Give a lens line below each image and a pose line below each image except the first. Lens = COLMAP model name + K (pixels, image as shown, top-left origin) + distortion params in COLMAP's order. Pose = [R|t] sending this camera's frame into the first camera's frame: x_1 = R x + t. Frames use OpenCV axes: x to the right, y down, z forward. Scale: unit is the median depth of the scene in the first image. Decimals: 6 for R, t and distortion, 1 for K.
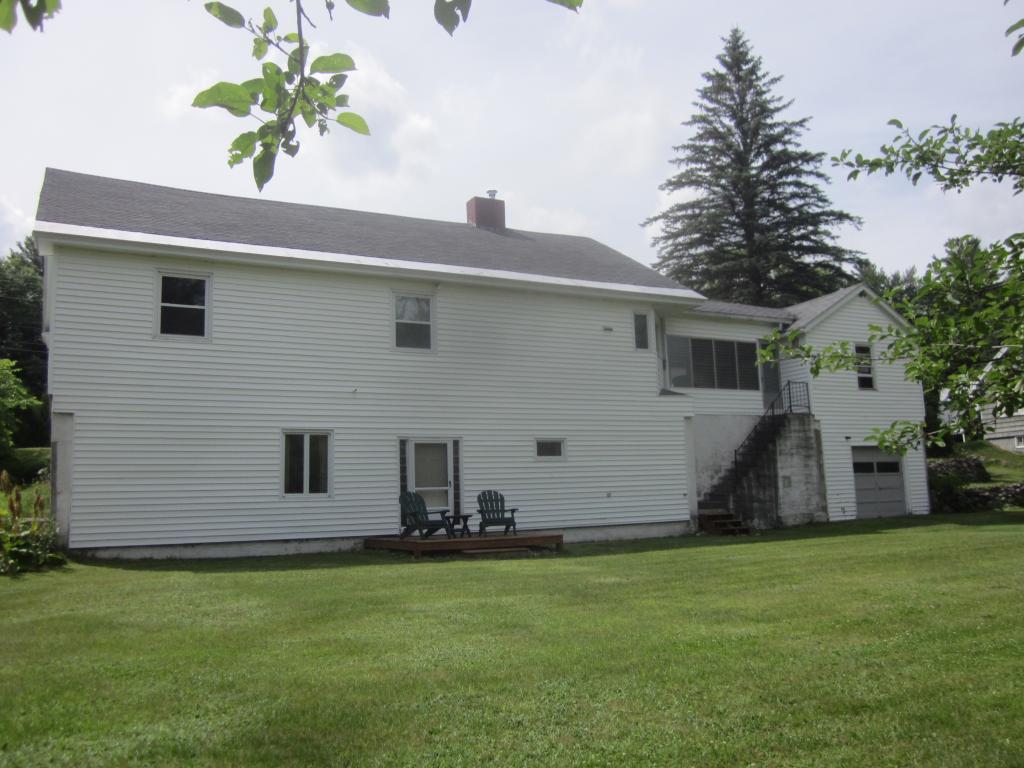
lens RADIAL K [[845.2, 0, 512.9], [0, 845.2, 382.3], [0, 0, 1]] dist [-0.009903, -0.005839]
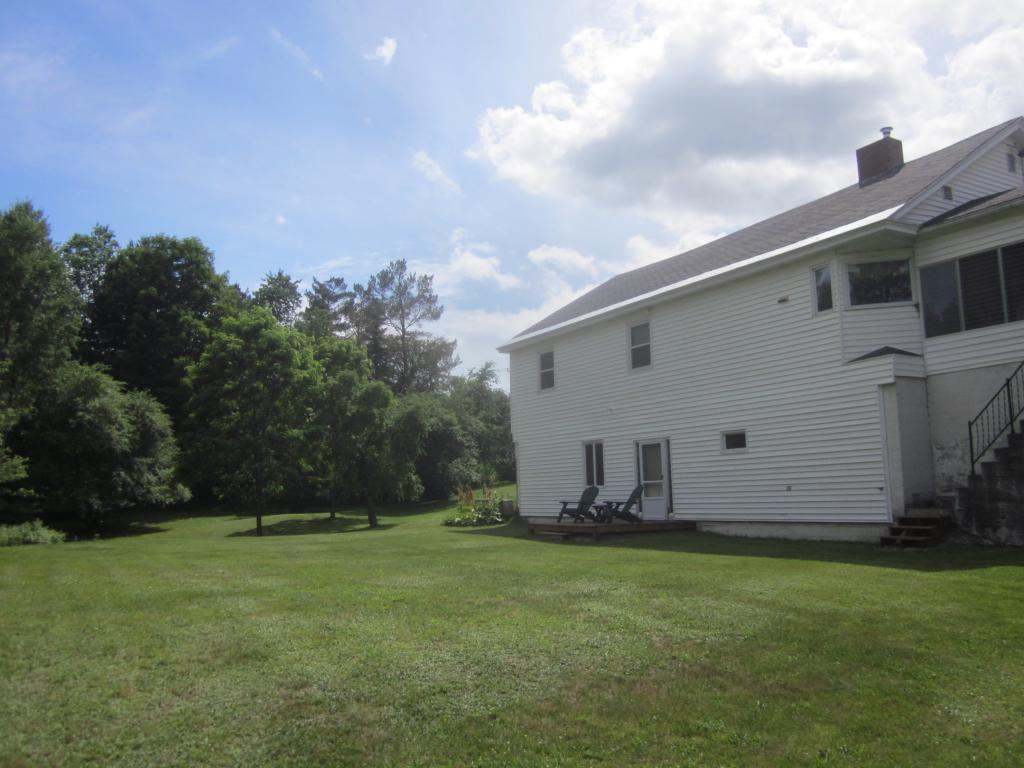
lens RADIAL K [[845.2, 0, 513.1], [0, 845.2, 385.9], [0, 0, 1]] dist [-0.009903, -0.005839]
pose [[0.039520, -0.098754, -0.994327, 0.997806], [0.155544, 0.983582, -0.091504, 0.063625], [0.987038, -0.151045, 0.054232, 0.680878]]
